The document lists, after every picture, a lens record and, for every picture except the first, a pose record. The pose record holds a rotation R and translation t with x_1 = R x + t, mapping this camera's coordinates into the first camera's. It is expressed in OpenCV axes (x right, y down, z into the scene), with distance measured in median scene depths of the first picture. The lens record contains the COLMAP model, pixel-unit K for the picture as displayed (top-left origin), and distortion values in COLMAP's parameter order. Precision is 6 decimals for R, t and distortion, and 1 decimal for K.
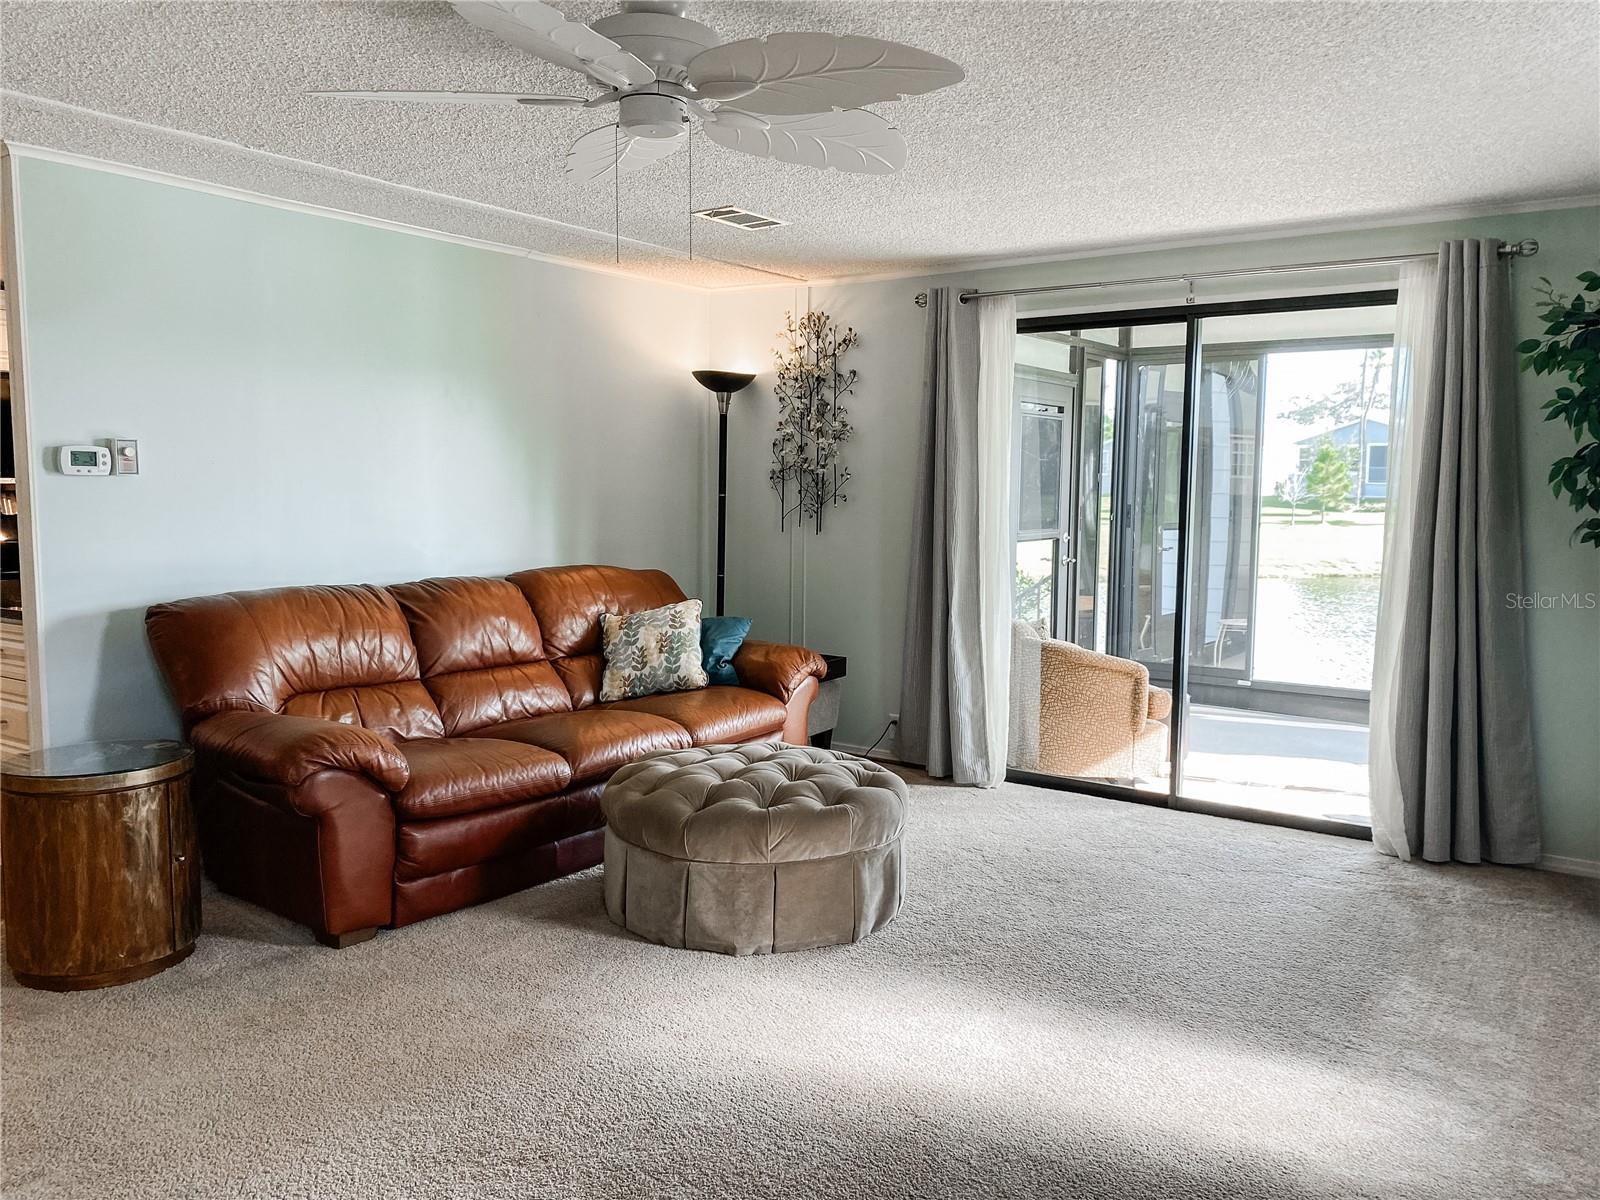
lens RADIAL K [[1221.0, 0, 809.1], [0, 1221.0, 594.2], [0, 0, 1]] dist [0.003506, 0.021534]
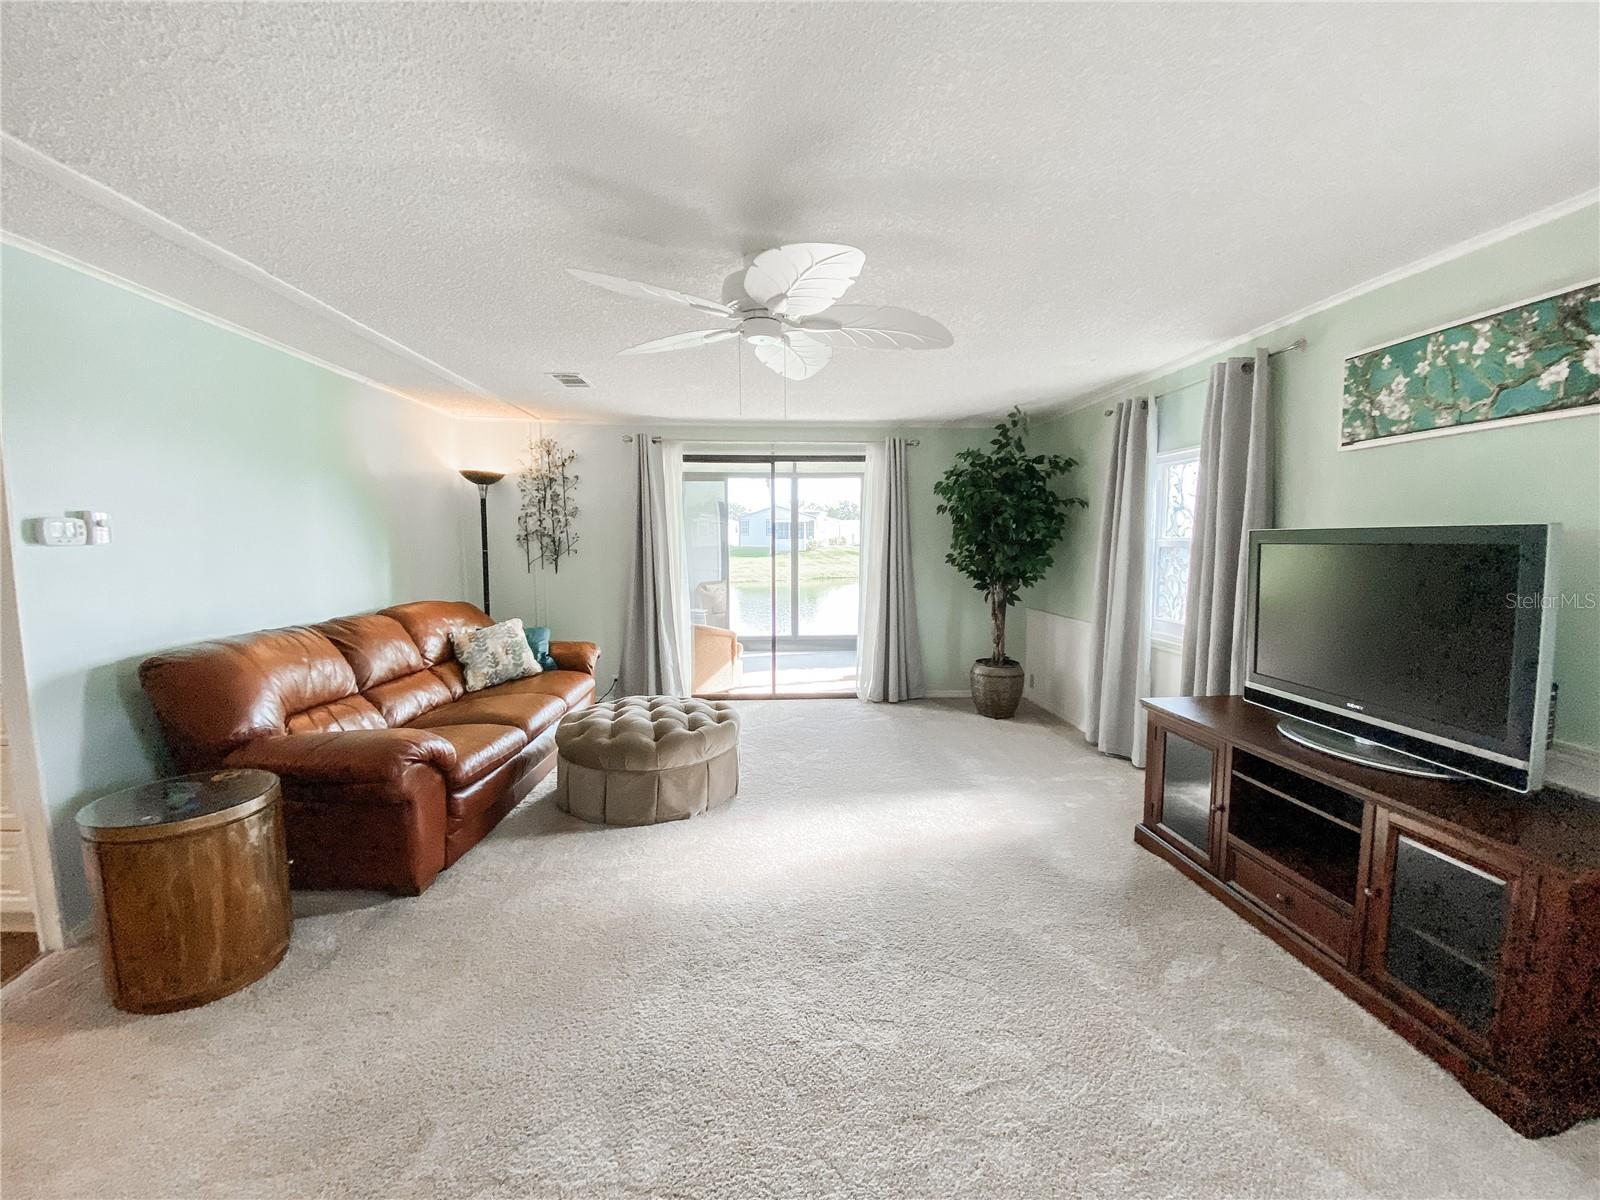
lens RADIAL K [[651.1, 0, 811.8], [0, 651.1, 600.1], [0, 0, 1]] dist [-0.017908, -0.002024]
pose [[0.765520, -0.066110, 0.640006, -0.349112], [0.064833, 0.997570, 0.025497, -0.016242], [-0.640137, 0.021975, 0.767946, 0.127484]]
